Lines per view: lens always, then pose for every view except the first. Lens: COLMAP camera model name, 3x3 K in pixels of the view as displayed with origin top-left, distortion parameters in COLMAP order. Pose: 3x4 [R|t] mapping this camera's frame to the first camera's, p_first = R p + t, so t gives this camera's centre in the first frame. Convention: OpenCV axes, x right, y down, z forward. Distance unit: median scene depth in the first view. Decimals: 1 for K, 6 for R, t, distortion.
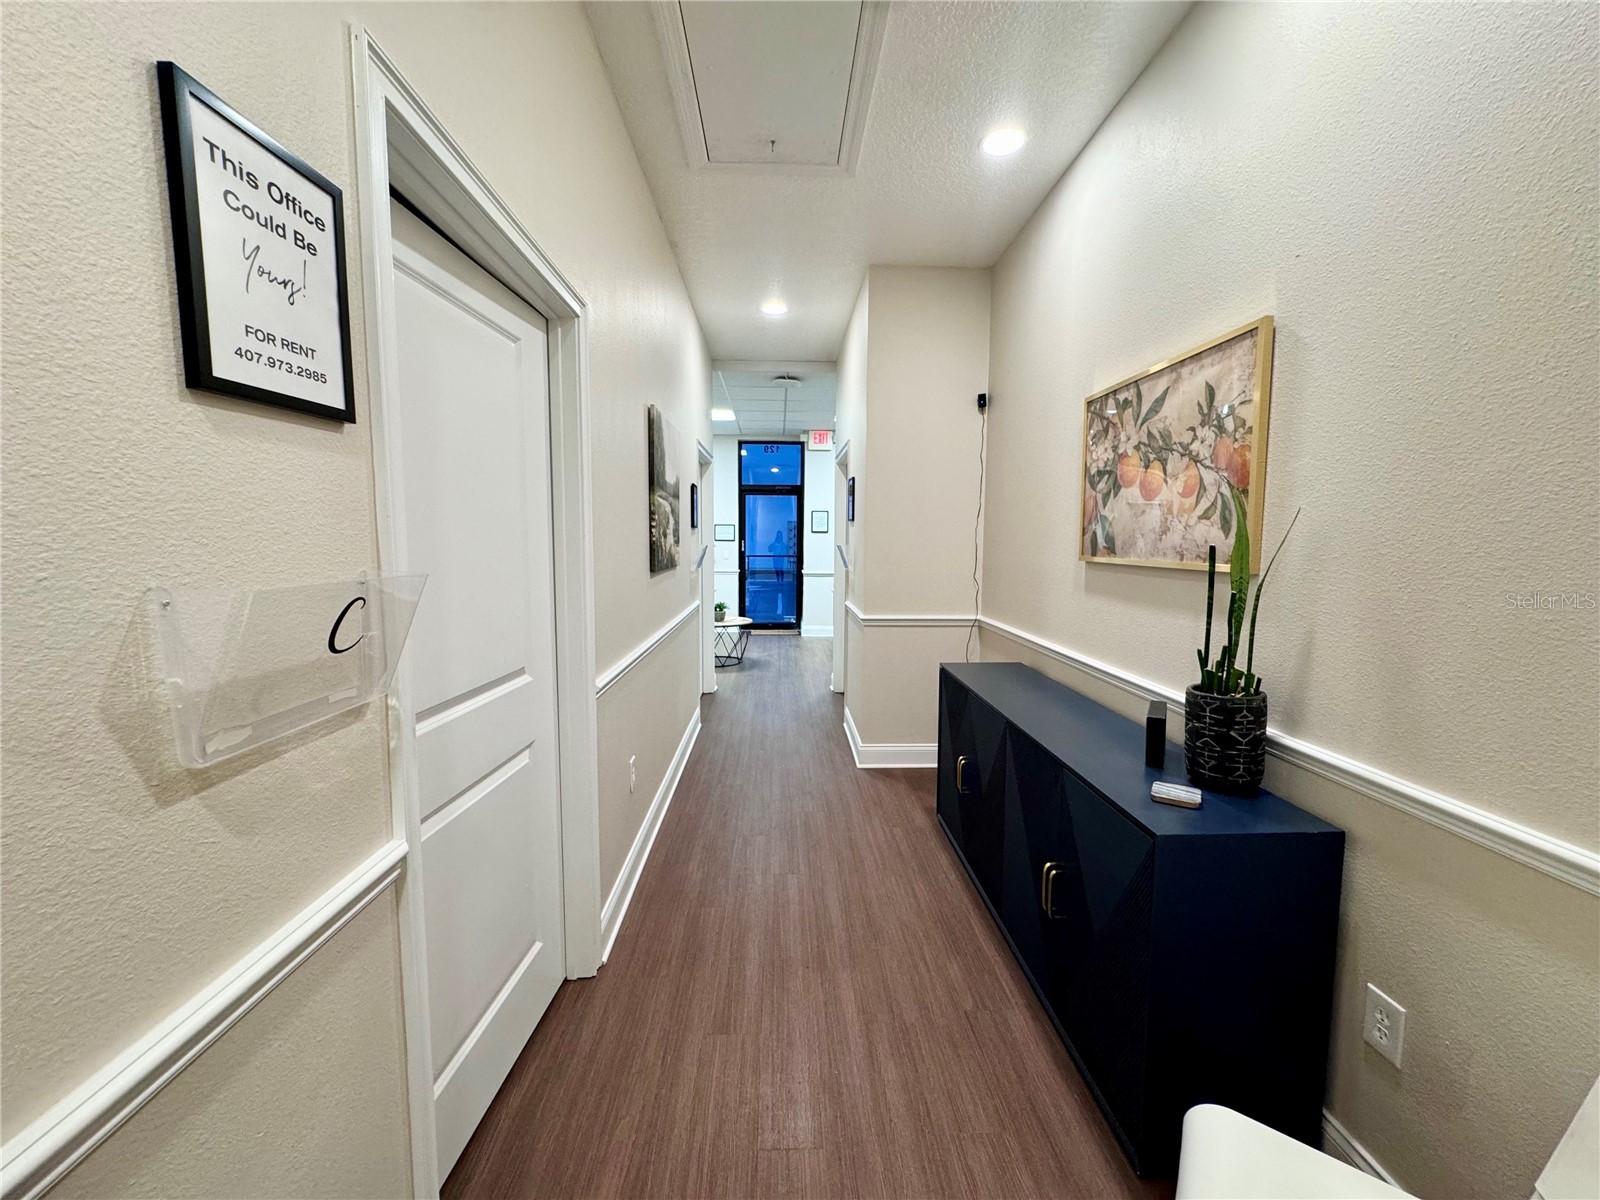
lens RADIAL K [[642.3, 0, 795.1], [0, 642.3, 596.3], [0, 0, 1]] dist [-0.002768, 0.000024]
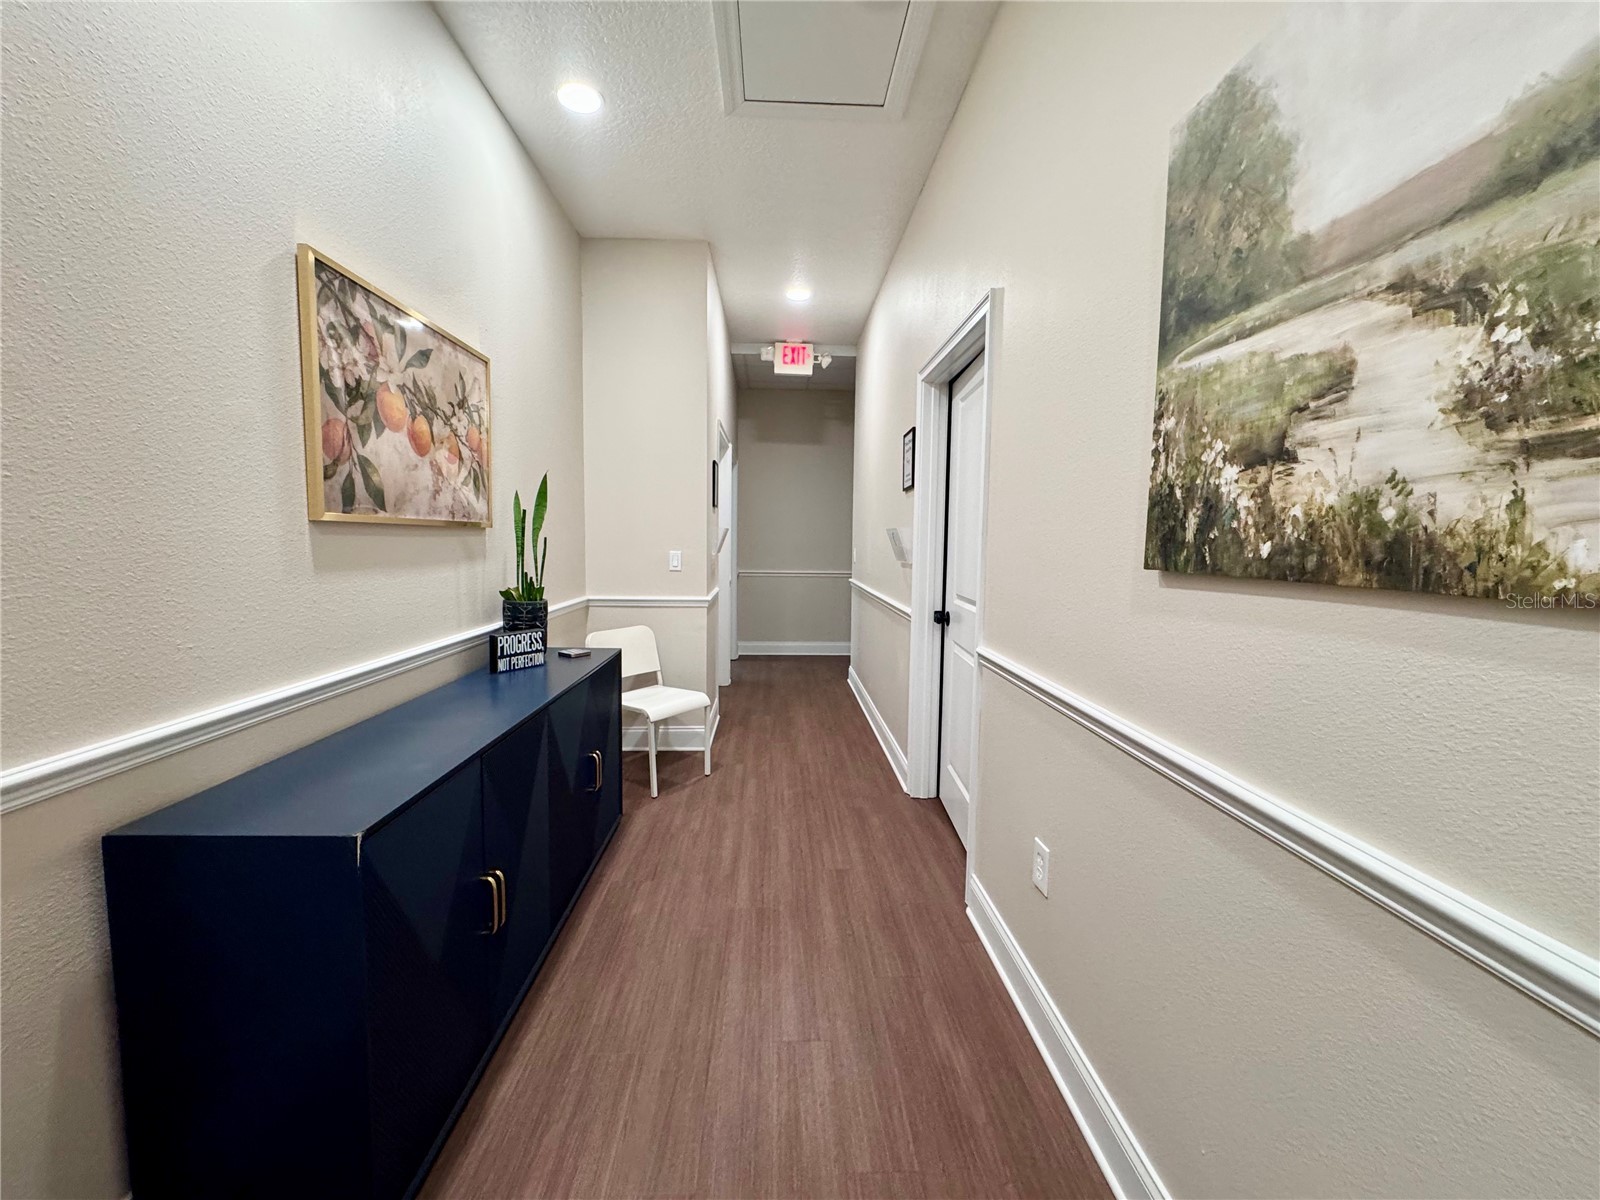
lens RADIAL K [[642.3, 0, 795.1], [0, 642.3, 596.3], [0, 0, 1]] dist [-0.002768, 0.000024]
pose [[-0.999821, -0.017009, -0.008282, 0.003464], [-0.018218, 0.983658, 0.179122, -0.117580], [0.005100, 0.179241, -0.983792, 1.856632]]
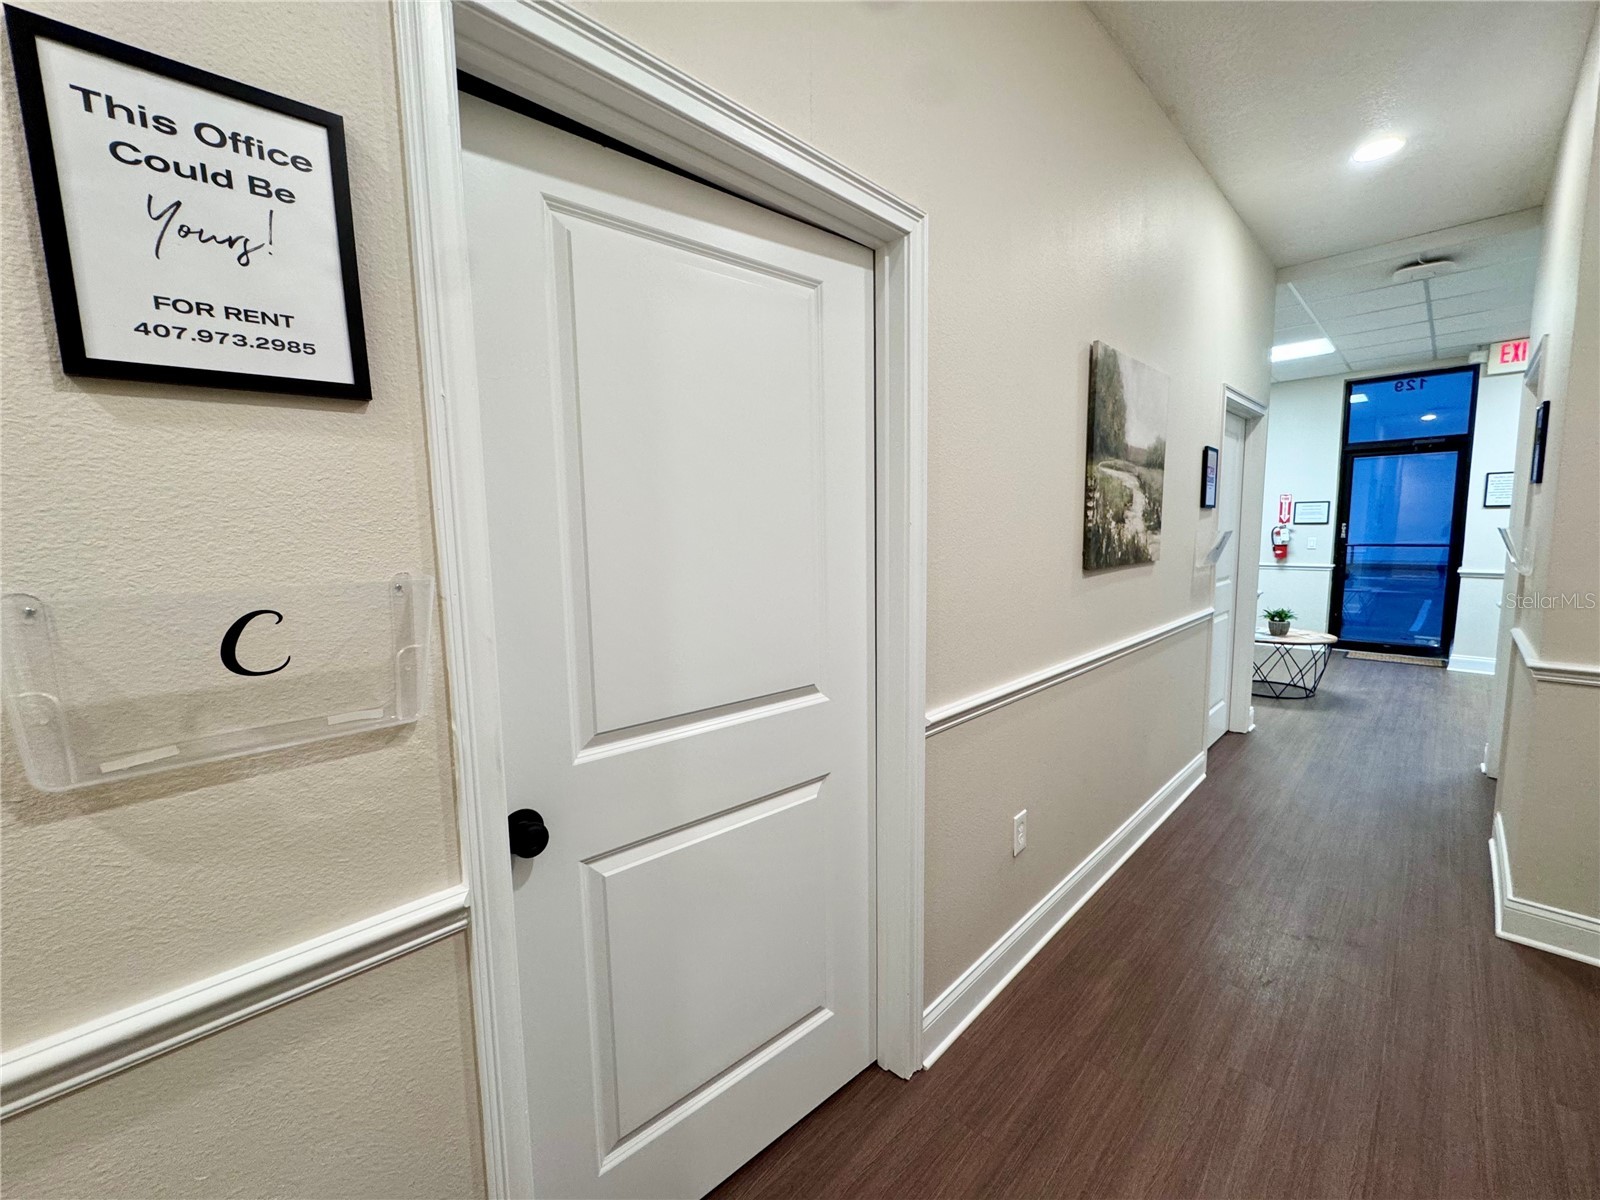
lens RADIAL K [[642.3, 0, 795.1], [0, 642.3, 596.3], [0, 0, 1]] dist [-0.002768, 0.000024]
pose [[0.678666, 0.061113, -0.731900, 0.127942], [-0.046606, 0.998107, 0.040126, -0.028033], [0.732967, 0.006879, 0.680229, 0.330905]]
